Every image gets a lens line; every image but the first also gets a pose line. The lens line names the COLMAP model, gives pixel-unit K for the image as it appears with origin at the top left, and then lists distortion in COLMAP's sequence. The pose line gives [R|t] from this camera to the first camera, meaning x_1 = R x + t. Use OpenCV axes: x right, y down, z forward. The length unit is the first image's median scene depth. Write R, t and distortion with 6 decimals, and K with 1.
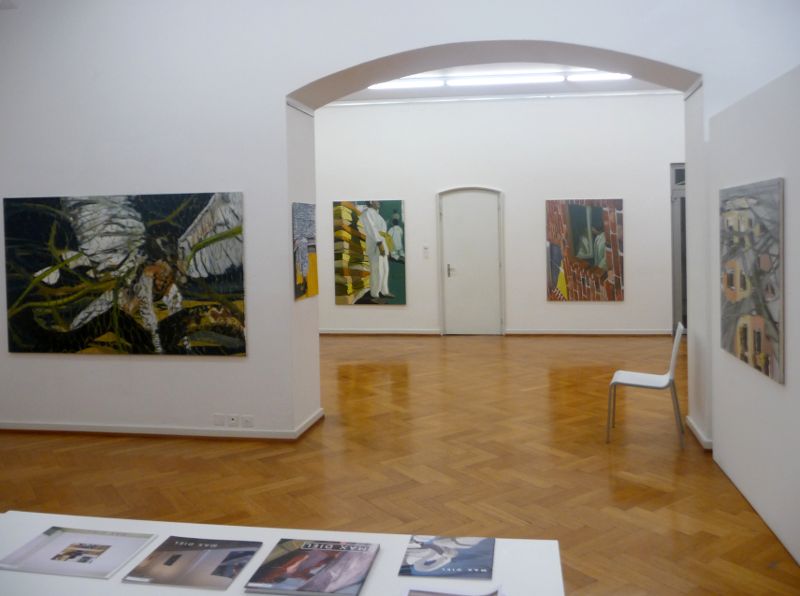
lens RADIAL K [[690.4, 0, 401.5], [0, 690.4, 240.3], [0, 0, 1]] dist [-0.011699, -0.004901]
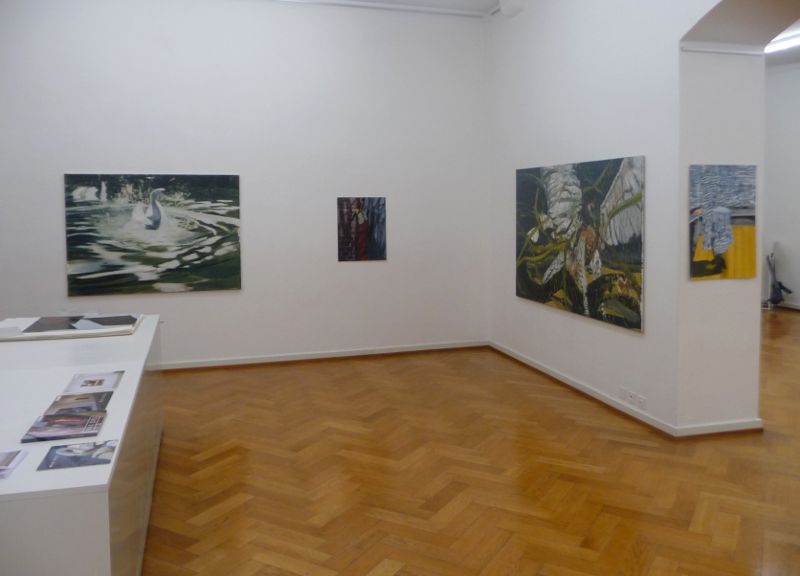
lens RADIAL K [[683.5, 0, 400.3], [0, 683.5, 231.1], [0, 0, 1]] dist [-0.002909, 0.001152]
pose [[0.424871, 0.050628, -0.903837, 0.452115], [-0.013809, 0.998681, 0.049450, -0.009723], [0.905148, -0.008528, 0.425010, 0.310287]]
